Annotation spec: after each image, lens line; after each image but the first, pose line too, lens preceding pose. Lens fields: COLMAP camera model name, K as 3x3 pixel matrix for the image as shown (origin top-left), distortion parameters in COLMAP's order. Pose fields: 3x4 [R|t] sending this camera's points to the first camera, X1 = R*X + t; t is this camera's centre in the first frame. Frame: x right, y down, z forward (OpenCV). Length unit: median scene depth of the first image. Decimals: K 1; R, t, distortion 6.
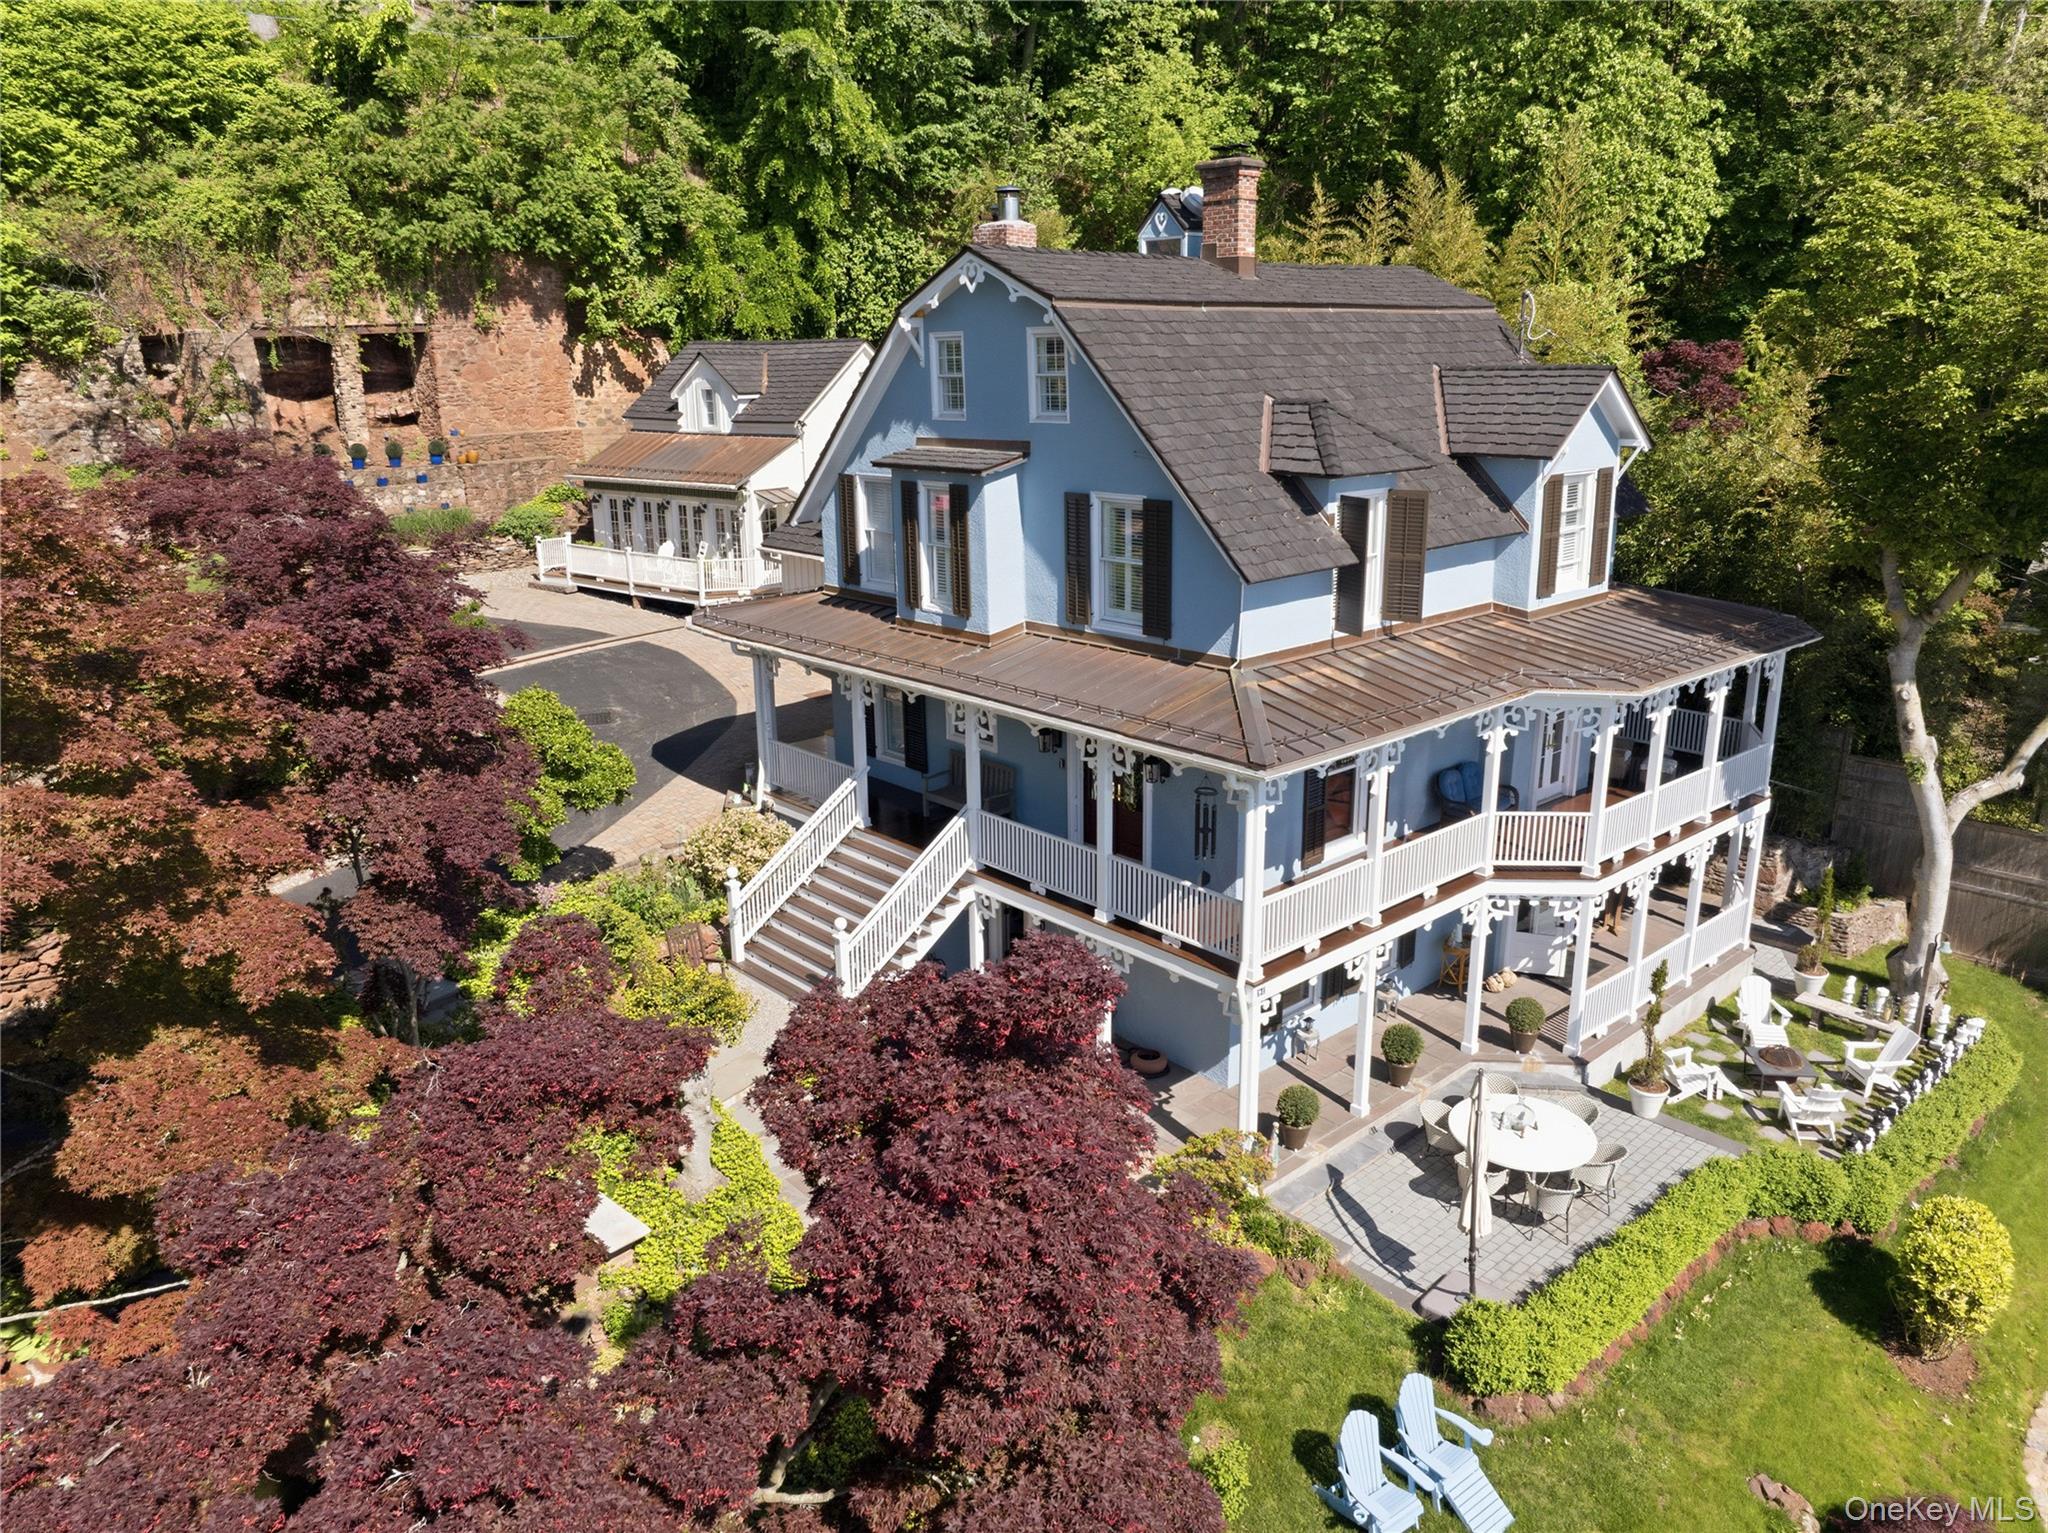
lens RADIAL K [[1439.1, 0, 1023.6], [0, 1439.1, 747.9], [0, 0, 1]] dist [-0.057562, 0.043027]
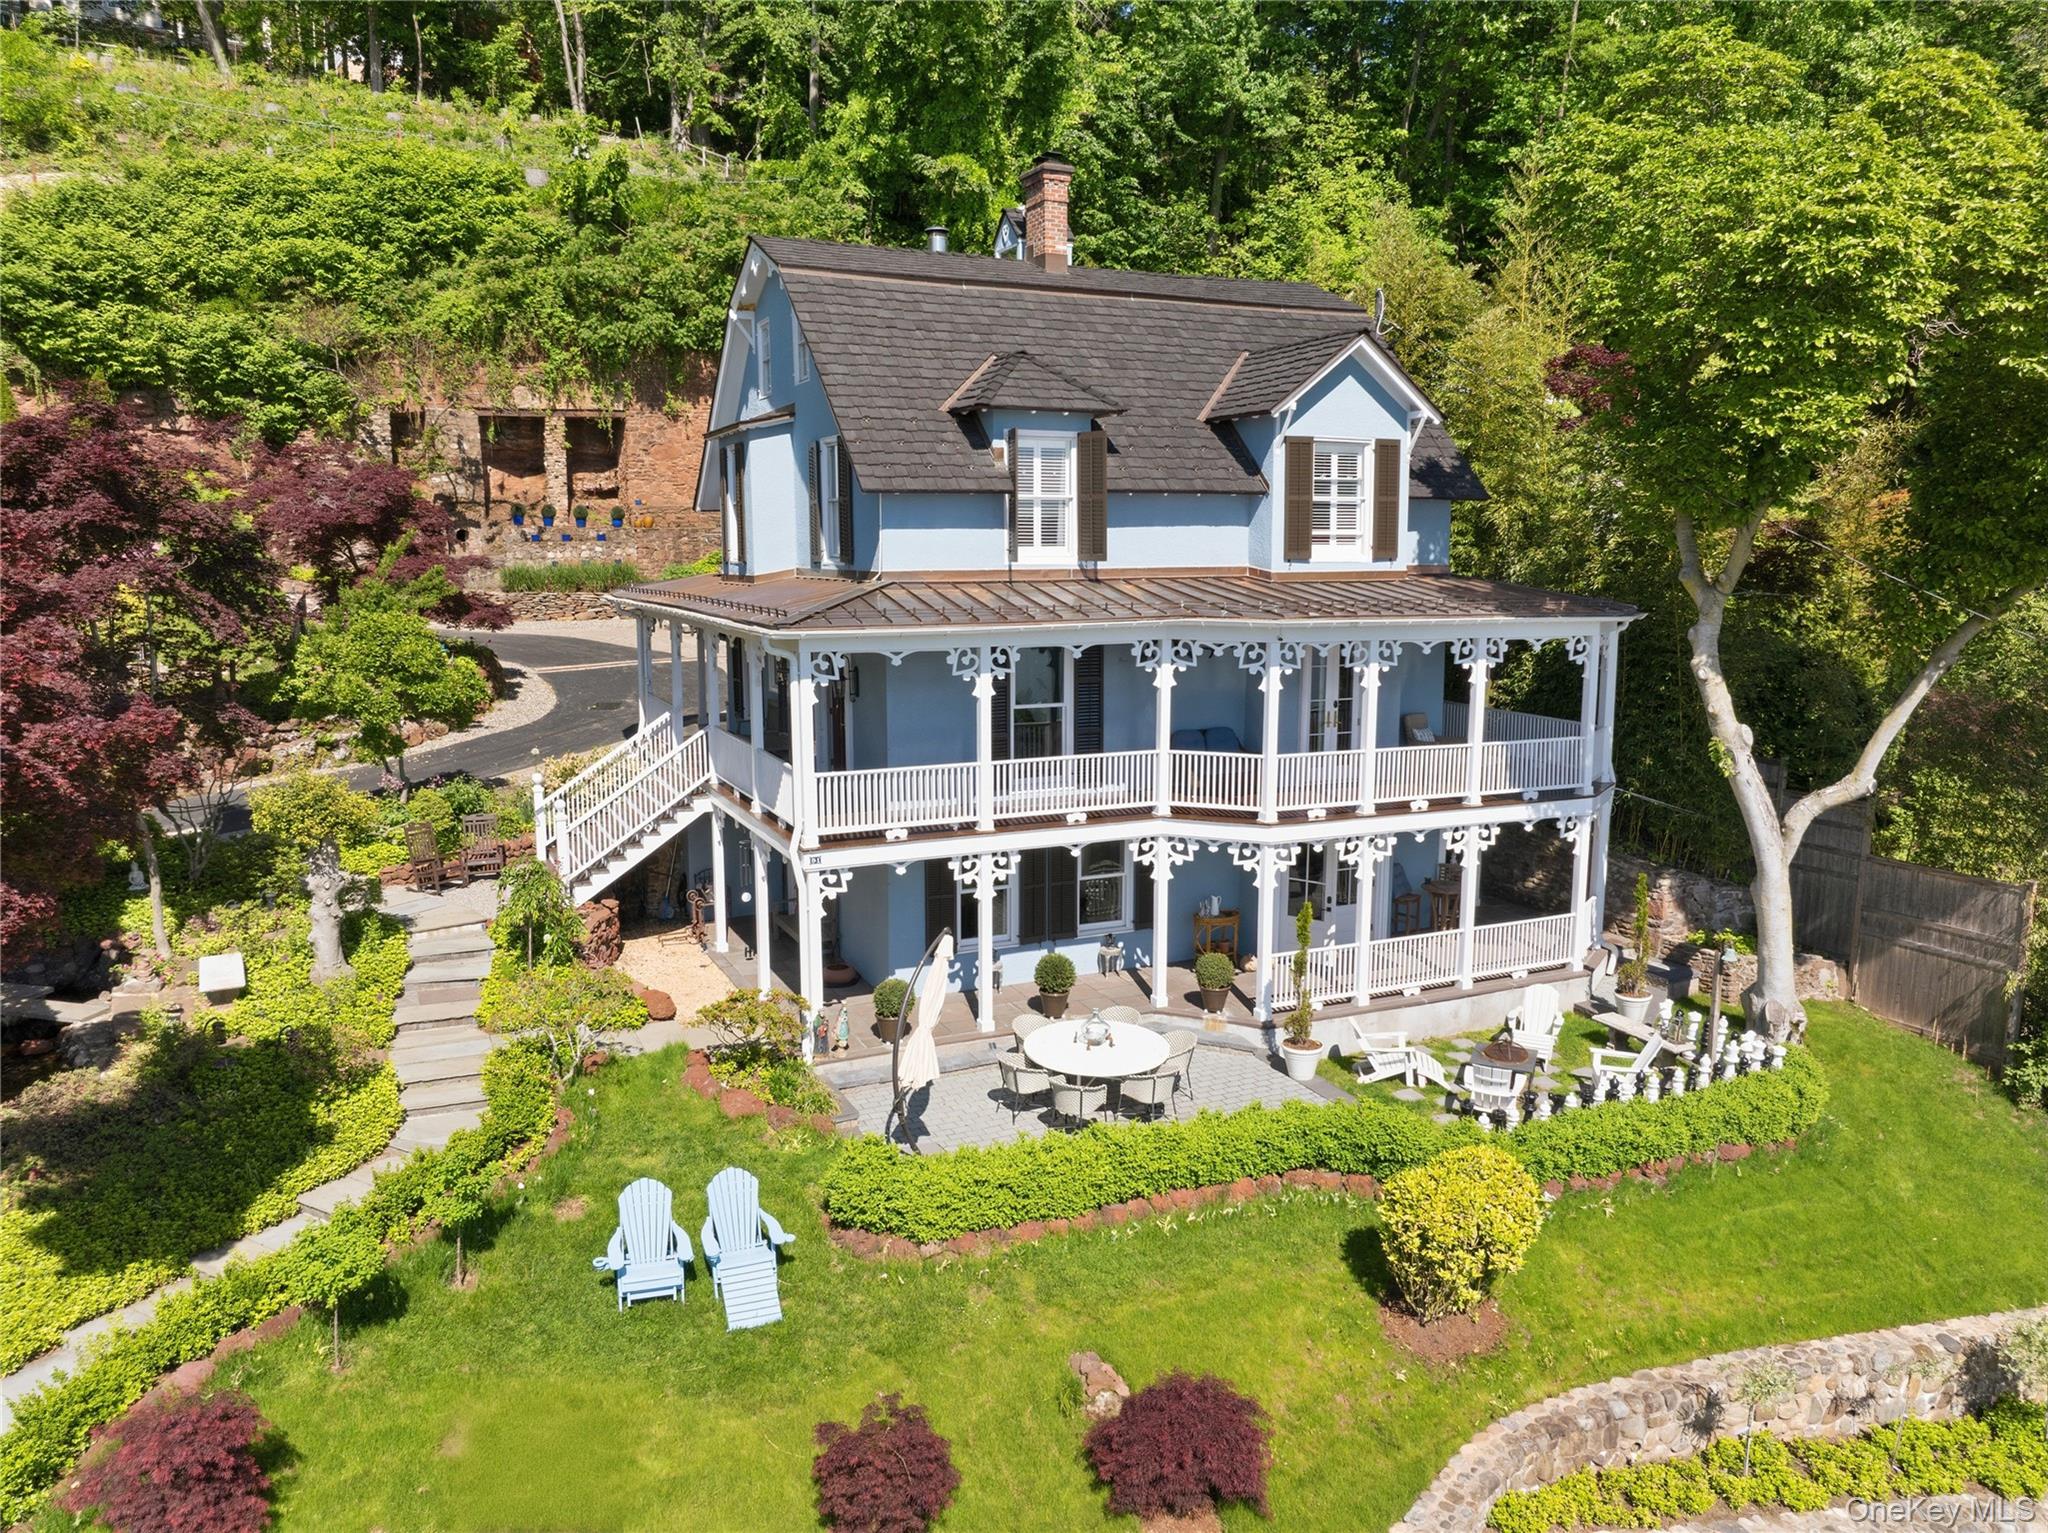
lens RADIAL K [[1418.6, 0, 1024.0], [0, 1418.6, 766.5], [0, 0, 1]] dist [-0.002193, -0.075538]
pose [[0.956447, 0.058737, -0.285935, 0.282097], [-0.090279, 0.991043, -0.098403, 0.088939], [0.277594, 0.119931, 0.953183, 0.016808]]
